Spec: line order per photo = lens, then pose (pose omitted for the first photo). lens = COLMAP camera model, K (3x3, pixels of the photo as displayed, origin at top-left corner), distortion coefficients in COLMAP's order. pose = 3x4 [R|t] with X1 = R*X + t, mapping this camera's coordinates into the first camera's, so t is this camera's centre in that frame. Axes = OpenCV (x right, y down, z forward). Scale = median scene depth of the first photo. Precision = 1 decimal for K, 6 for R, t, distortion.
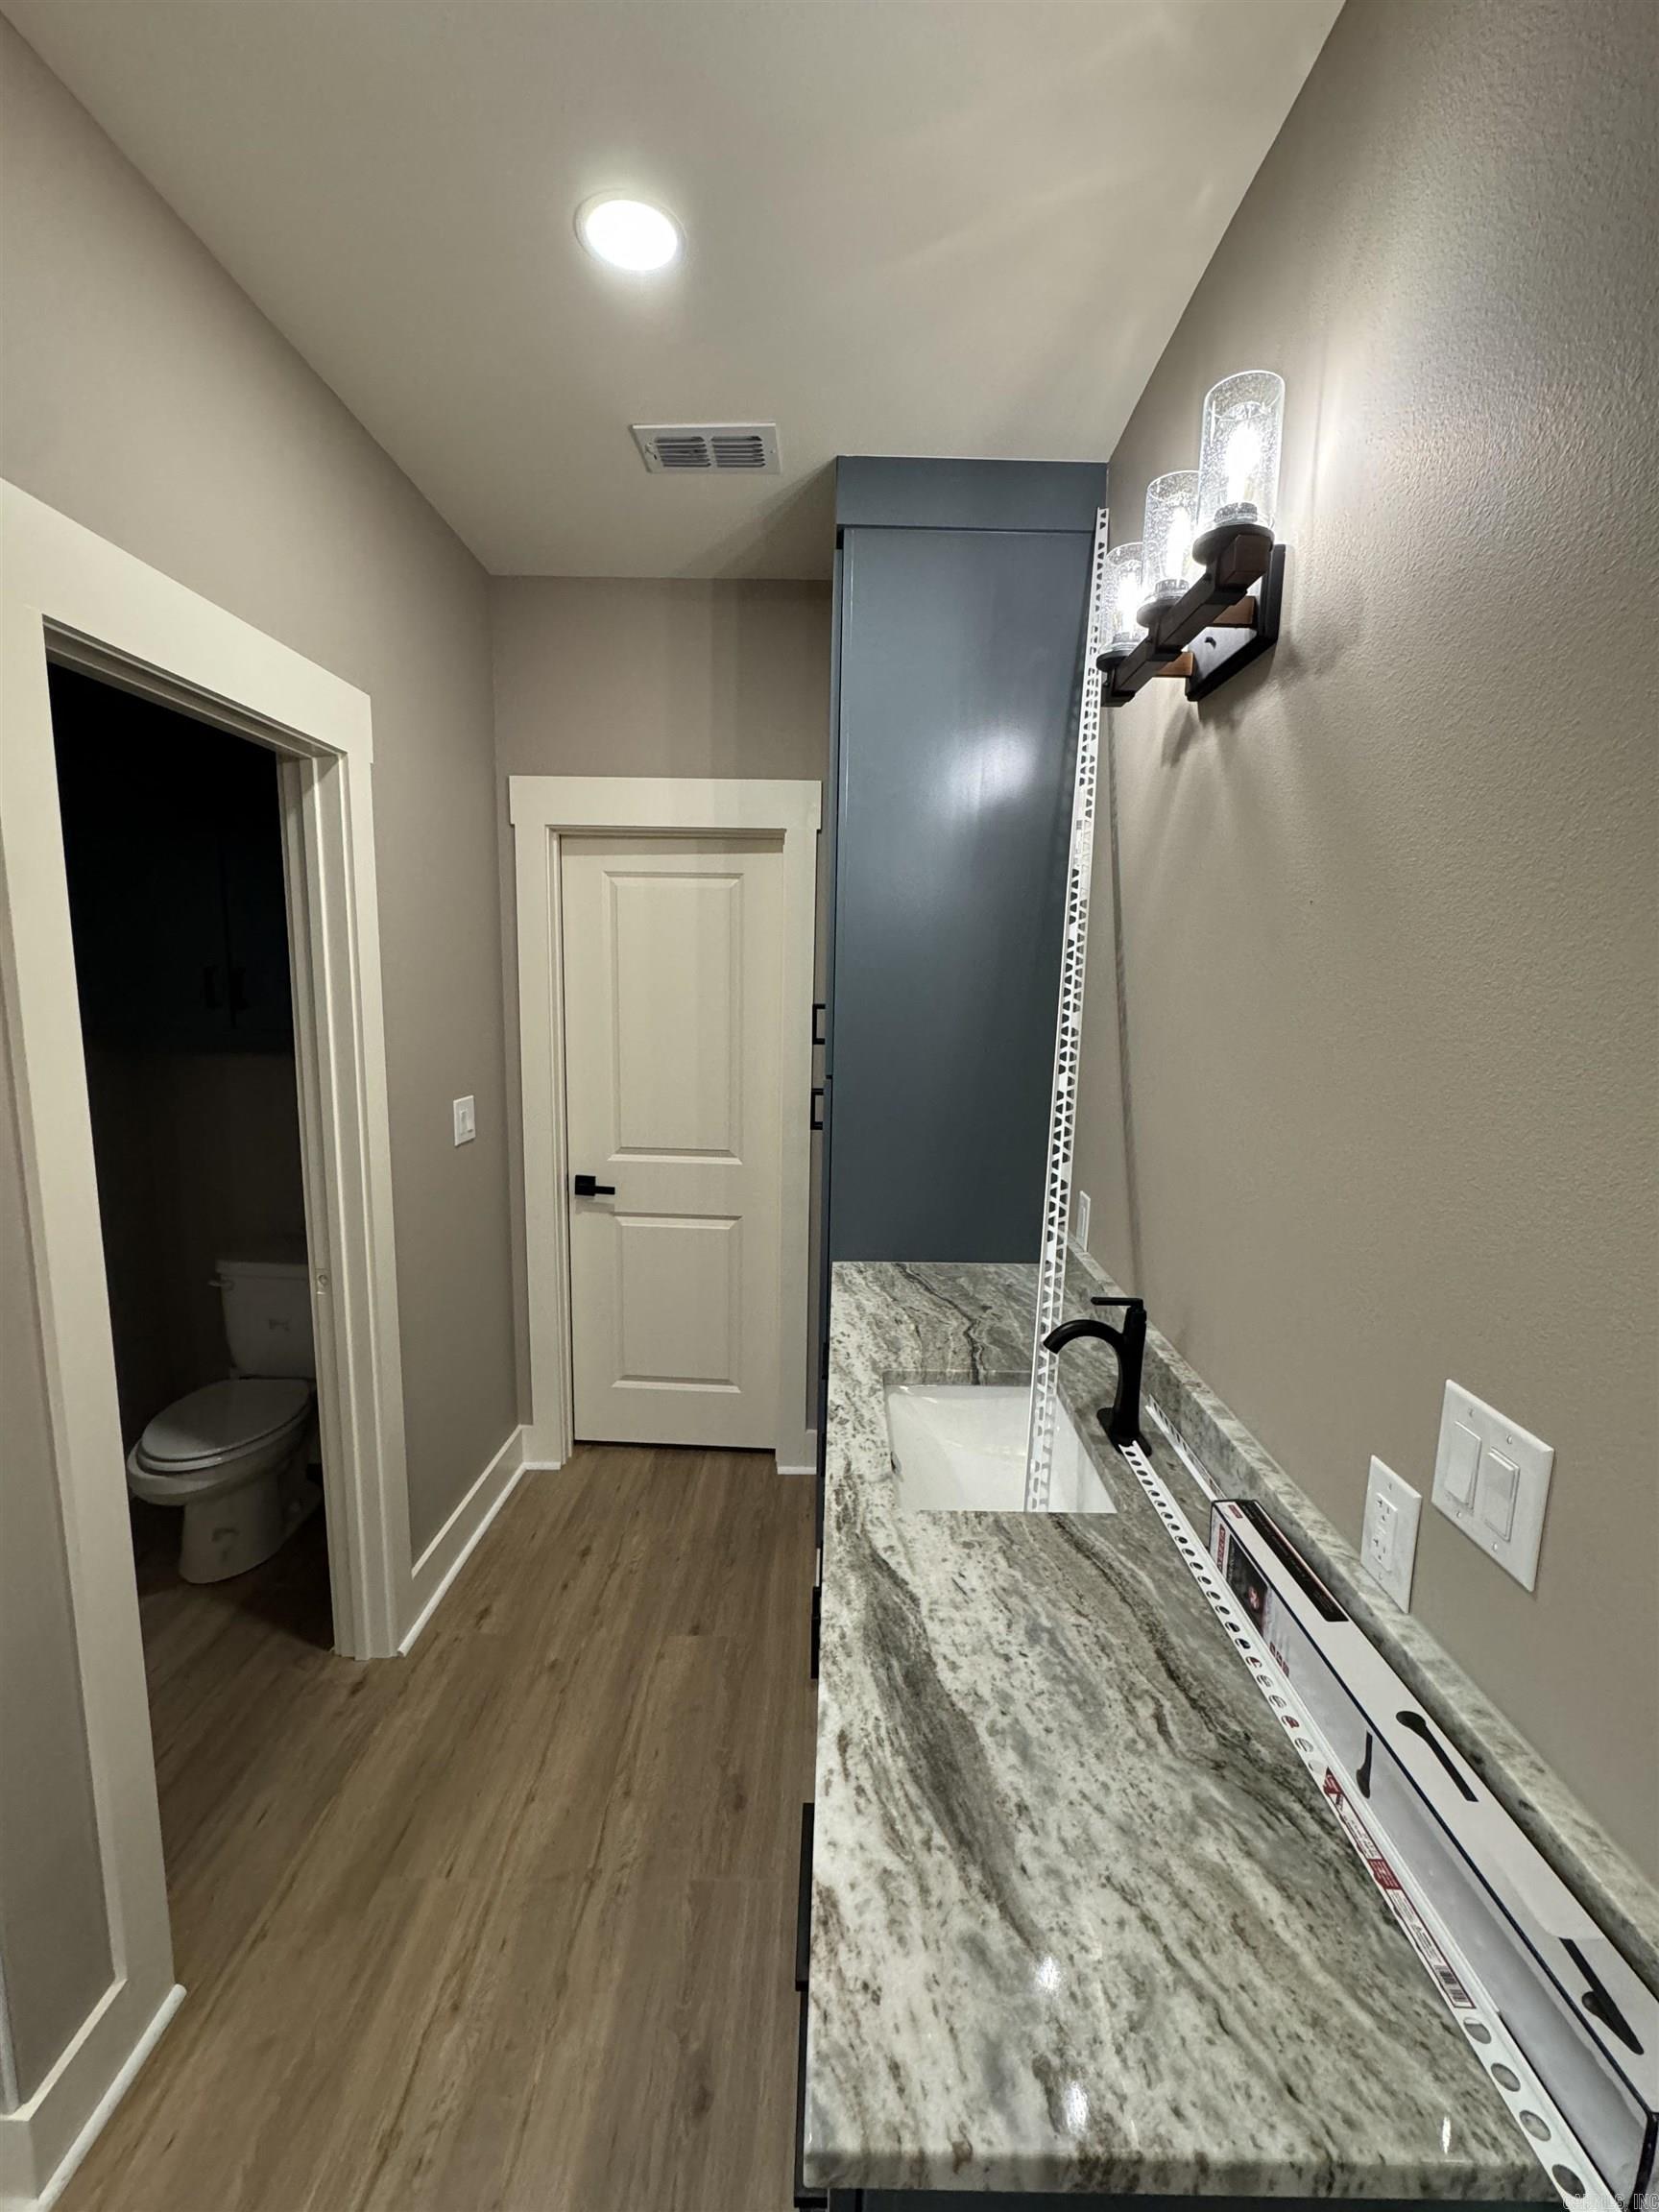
lens RADIAL K [[917.5, 0, 829.5], [0, 917.5, 1106.0], [0, 0, 1]] dist [-0.001557, 0.000218]
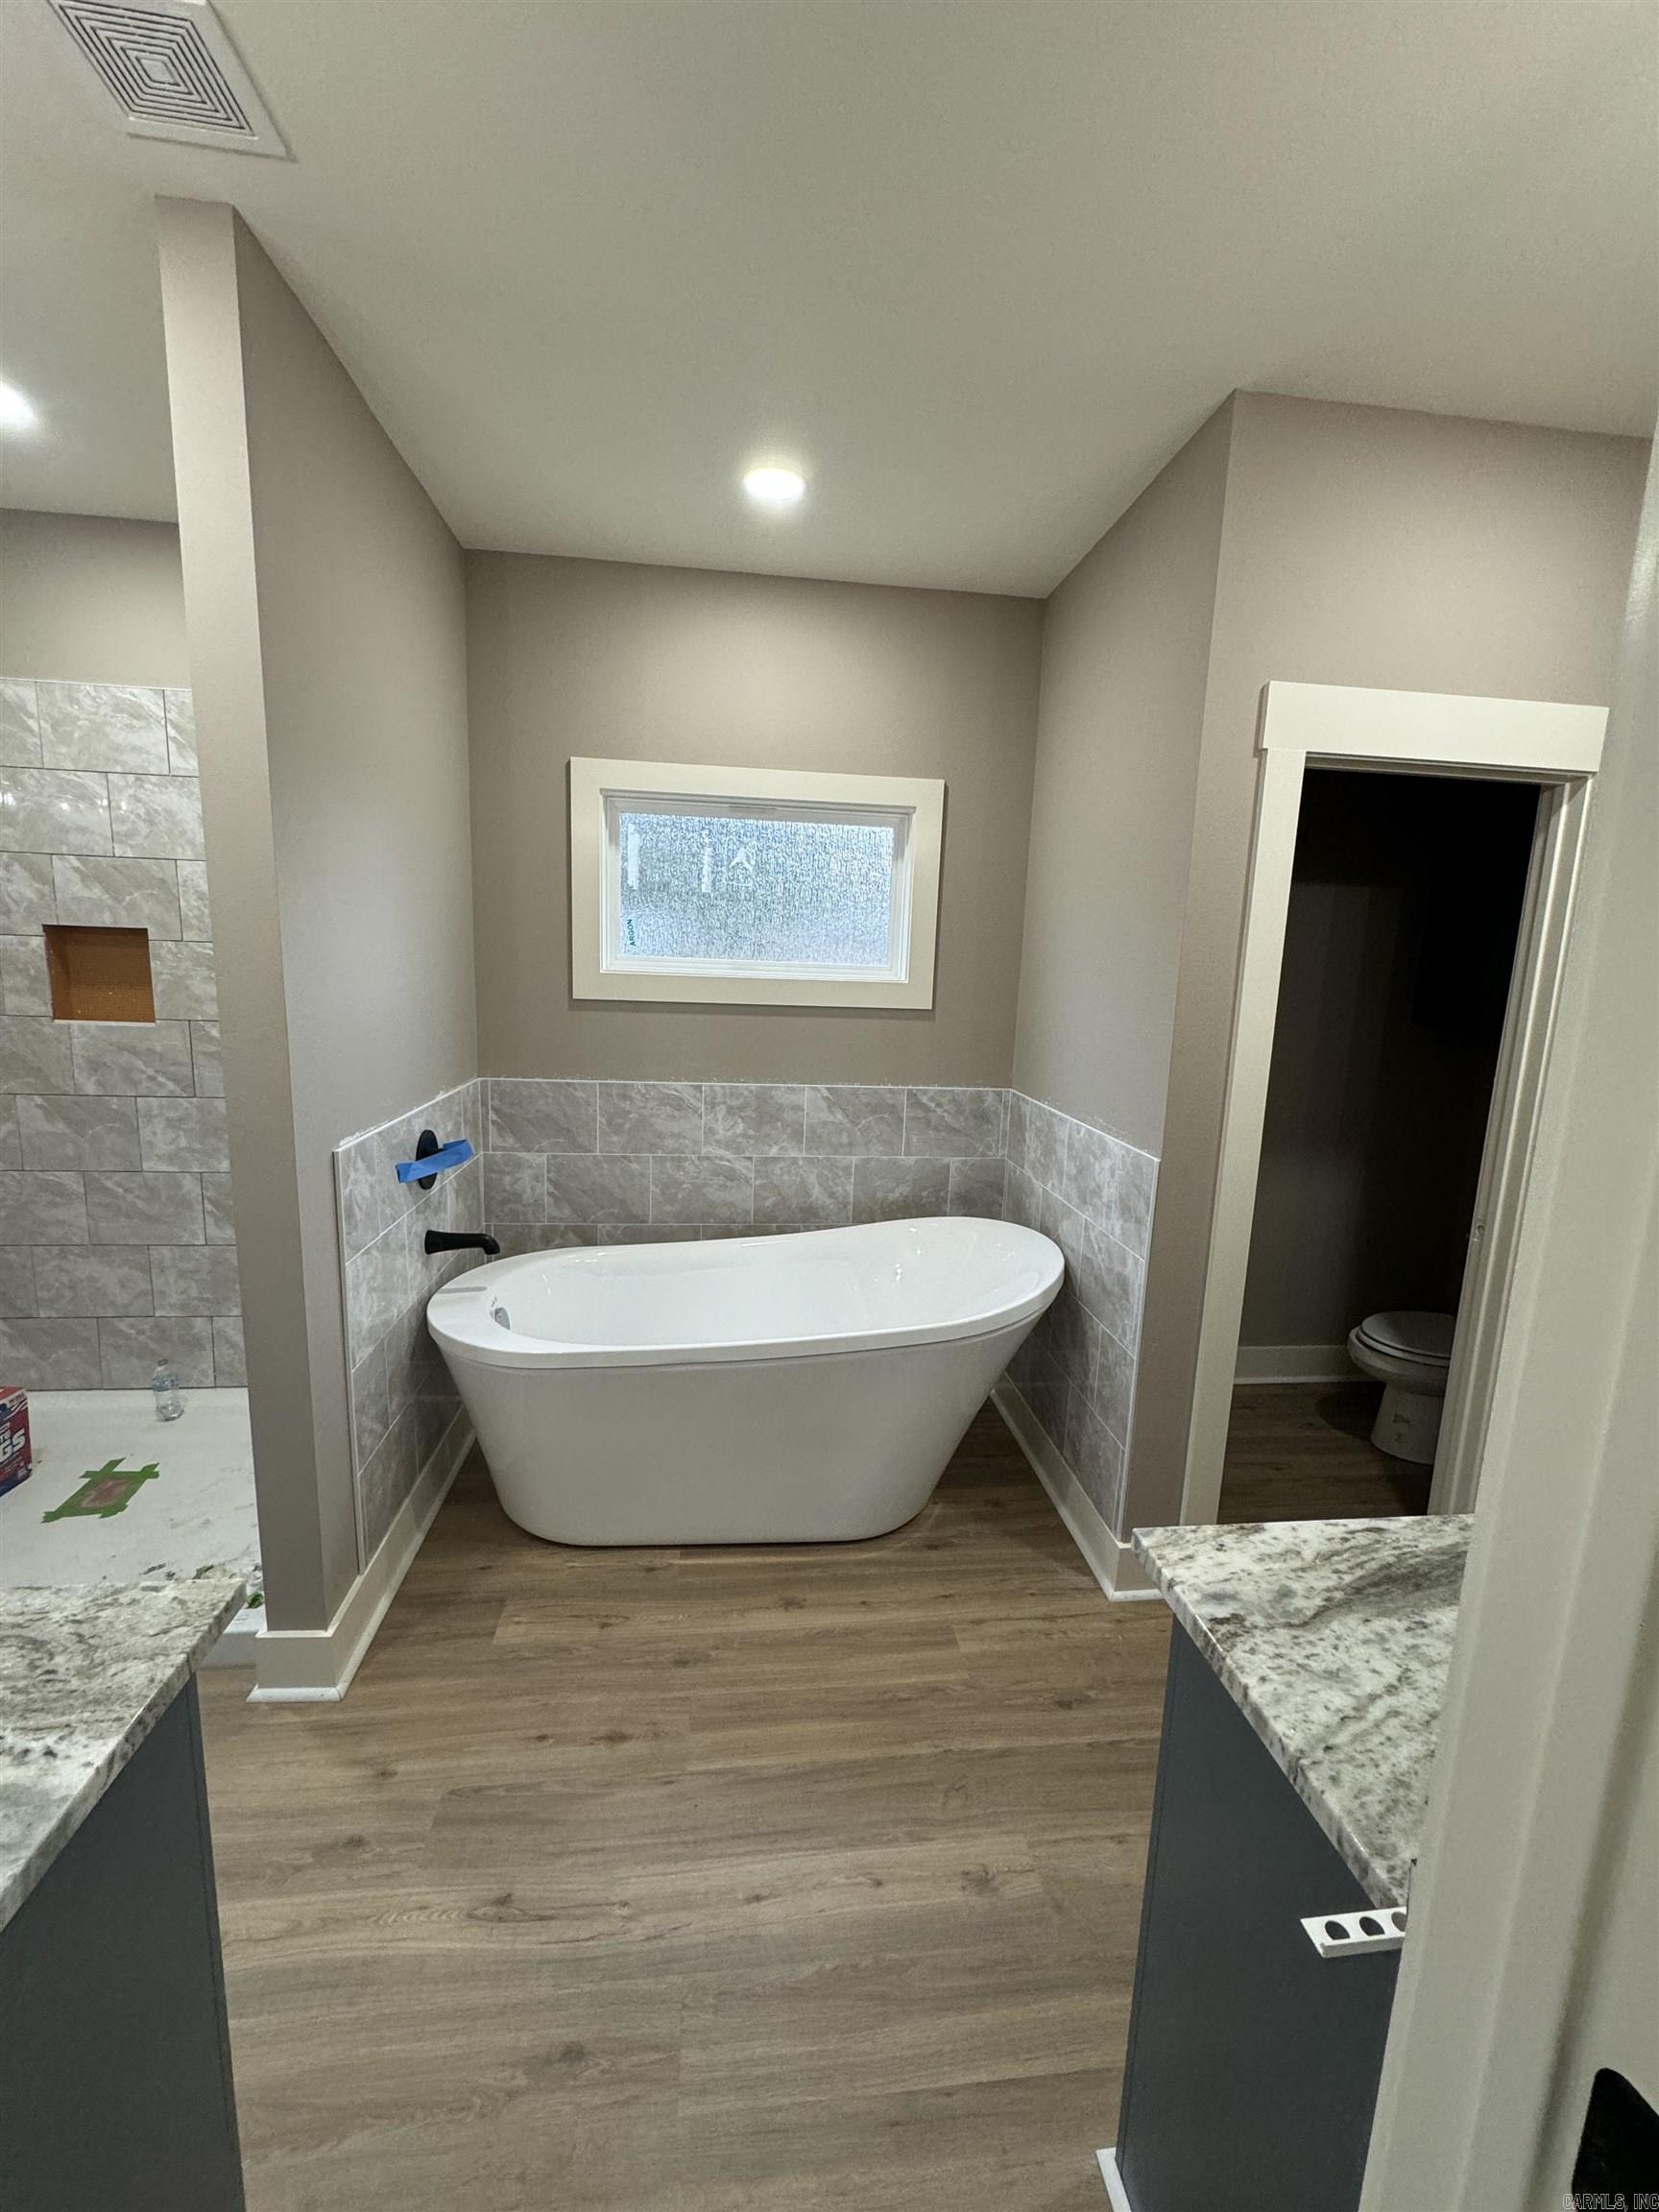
lens RADIAL K [[917.5, 0, 829.5], [0, 917.5, 1106.0], [0, 0, 1]] dist [-0.001557, 0.000218]
pose [[0.128895, 0.156052, -0.979303, 1.229606], [-0.182614, 0.974387, 0.131233, 0.089071], [0.974699, 0.161919, 0.154091, -0.058283]]
